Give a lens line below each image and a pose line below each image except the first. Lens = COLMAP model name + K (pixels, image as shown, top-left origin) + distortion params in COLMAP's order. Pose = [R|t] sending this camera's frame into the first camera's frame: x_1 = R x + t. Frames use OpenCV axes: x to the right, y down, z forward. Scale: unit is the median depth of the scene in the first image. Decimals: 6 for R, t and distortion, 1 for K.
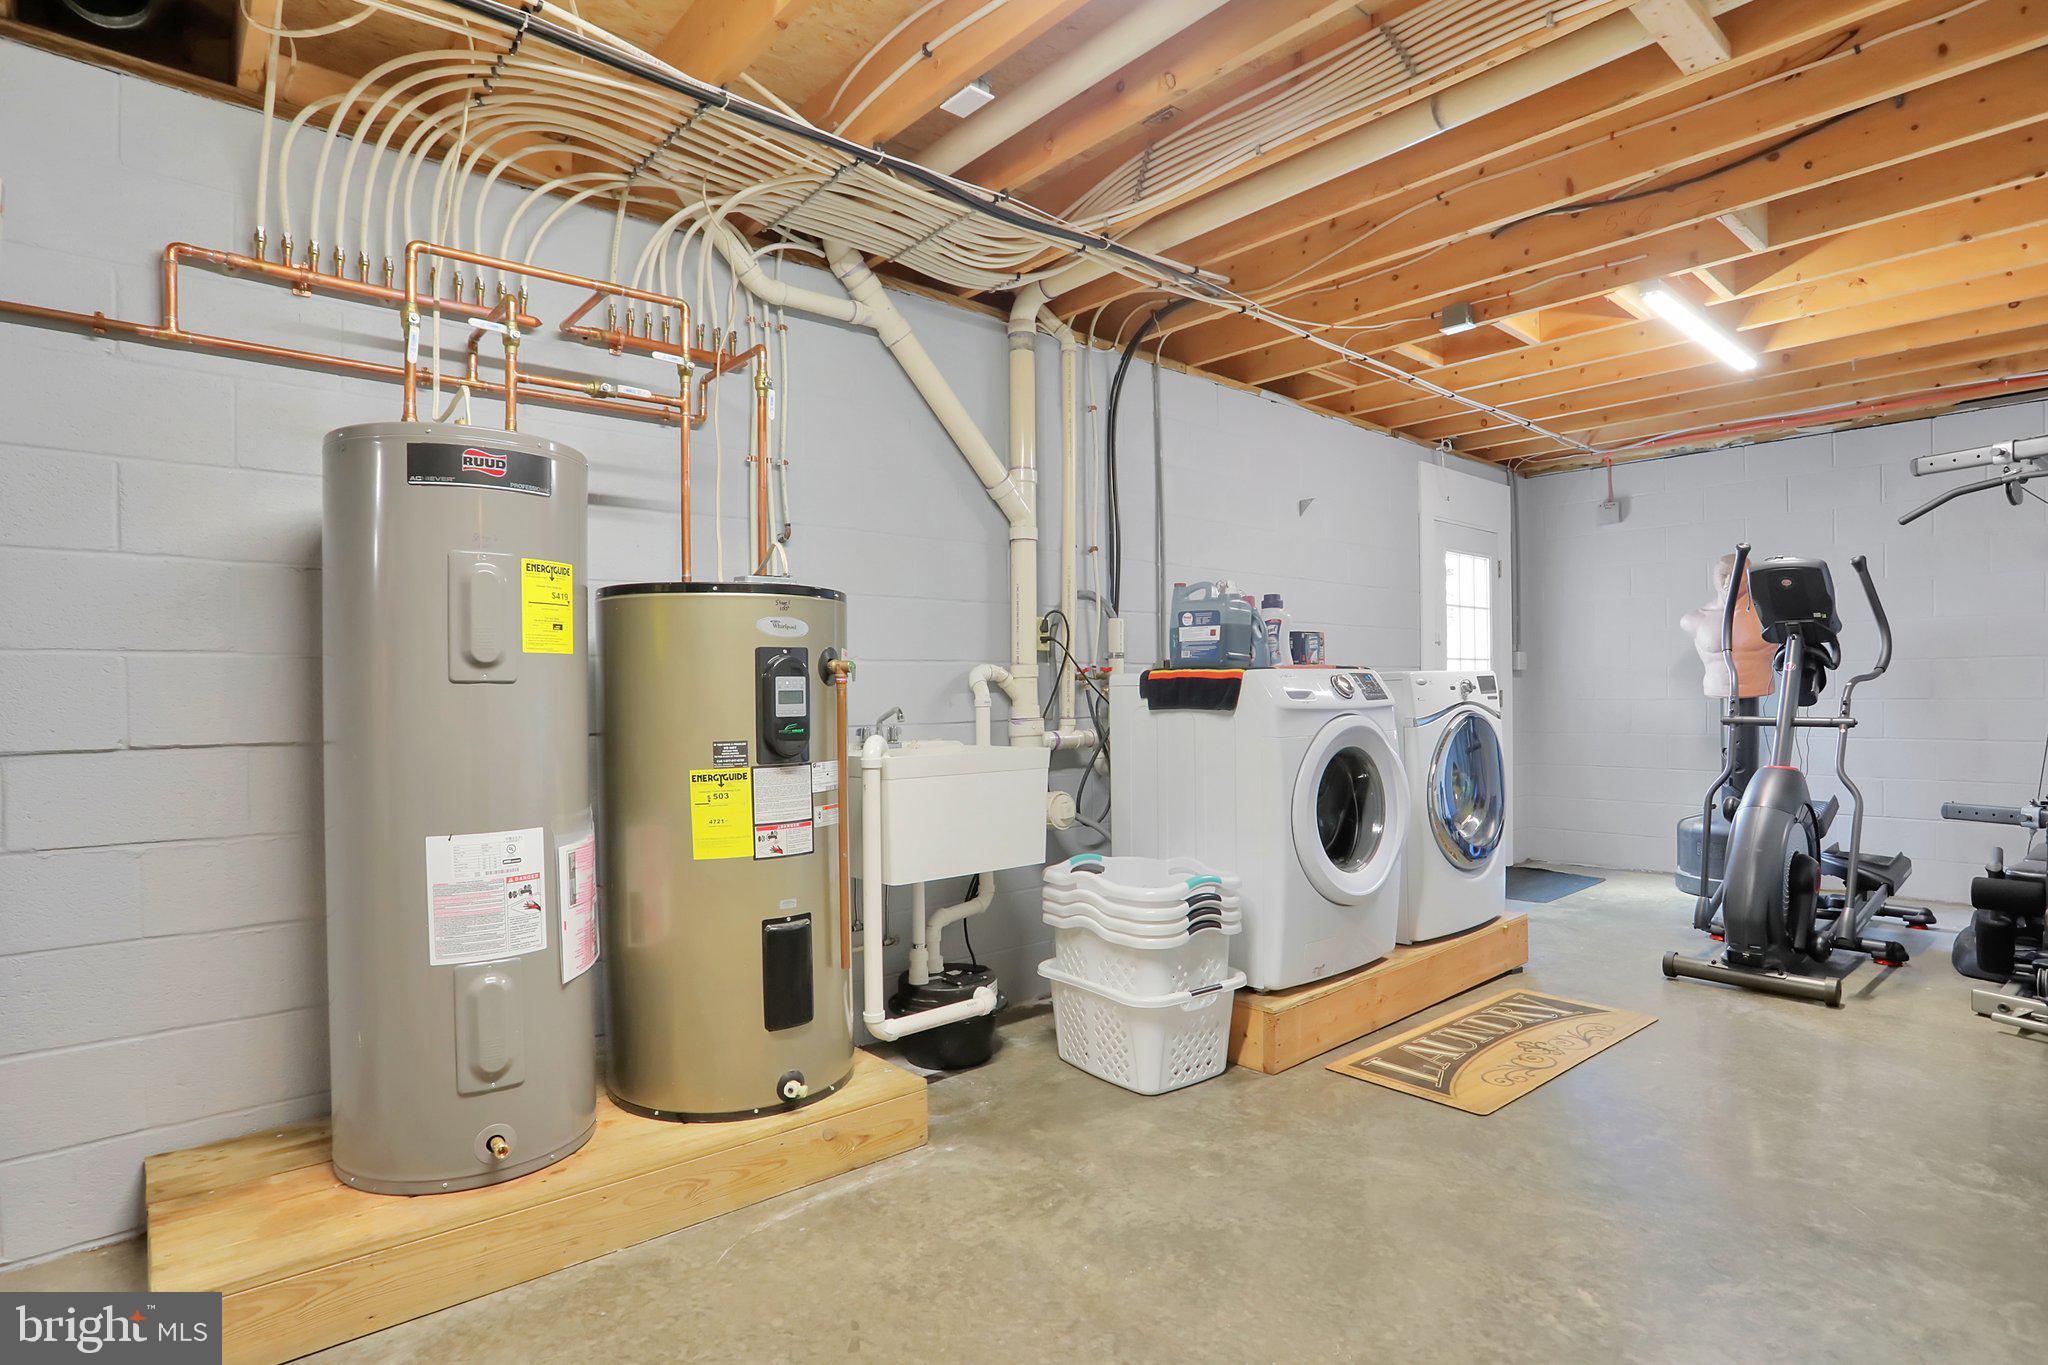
lens RADIAL K [[1040.4, 0, 1021.0], [0, 1040.4, 689.3], [0, 0, 1]] dist [-0.015136, 0.002865]
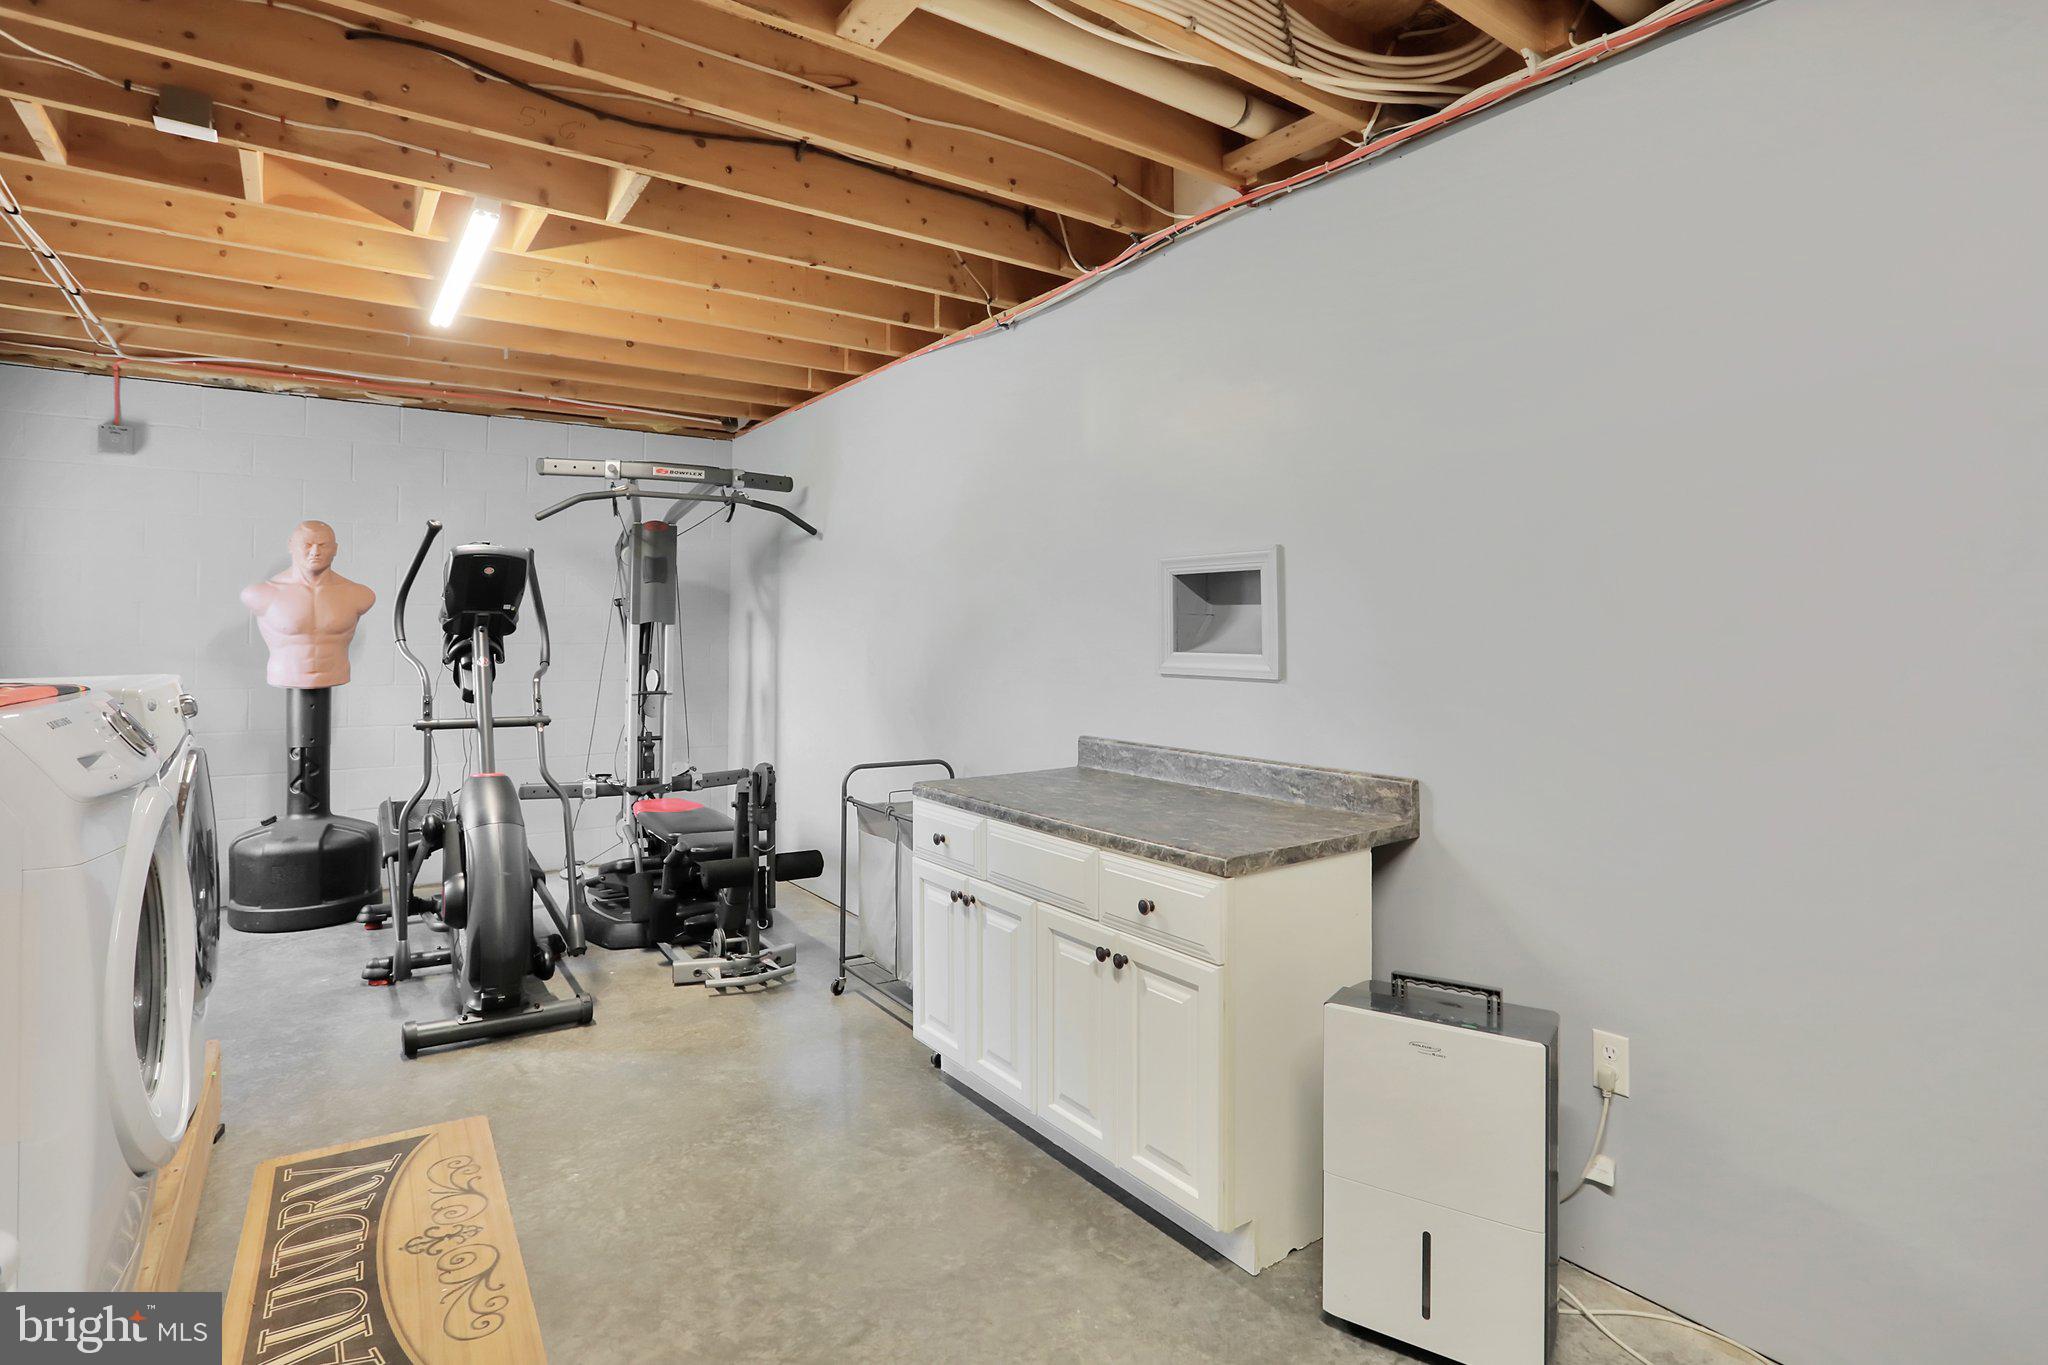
lens RADIAL K [[1040.4, 0, 1008.2], [0, 1040.4, 602.5], [0, 0, 1]] dist [-0.015136, 0.002865]
pose [[0.124397, 0.040000, 0.991426, -0.128995], [-0.000571, 0.999190, -0.040242, -0.042015], [-0.992232, 0.004440, 0.124319, 0.467261]]
